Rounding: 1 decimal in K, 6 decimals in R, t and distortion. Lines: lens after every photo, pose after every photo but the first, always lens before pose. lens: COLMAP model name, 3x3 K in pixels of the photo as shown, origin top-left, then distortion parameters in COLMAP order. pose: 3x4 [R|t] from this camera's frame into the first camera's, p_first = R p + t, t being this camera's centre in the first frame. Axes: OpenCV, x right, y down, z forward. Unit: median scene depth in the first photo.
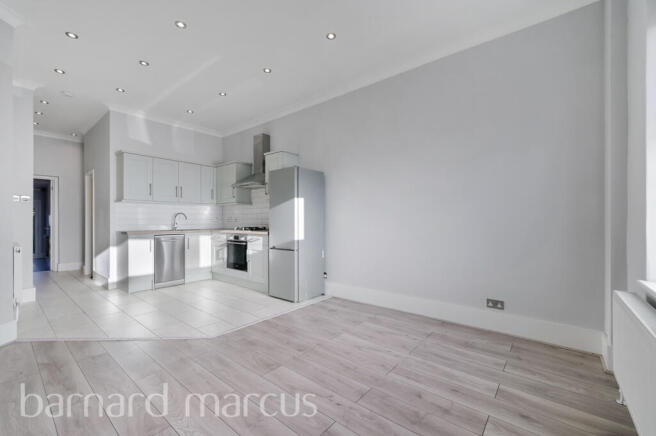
lens RADIAL K [[276.1, 0, 327.9], [0, 276.1, 220.1], [0, 0, 1]] dist [-0.000341, 0.000029]
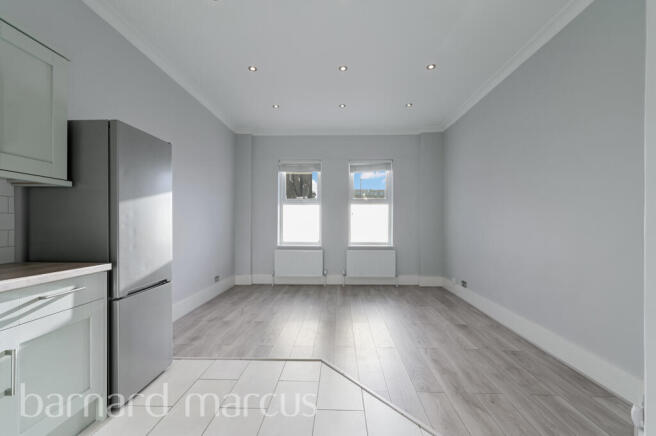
lens RADIAL K [[276.1, 0, 328.3], [0, 276.1, 221.0], [0, 0, 1]] dist [-0.000341, 0.000029]
pose [[-0.606646, 0.002650, 0.794968, -1.116845], [-0.002377, 0.999984, -0.005148, -0.034261], [-0.794968, -0.005013, -0.606630, 1.476007]]
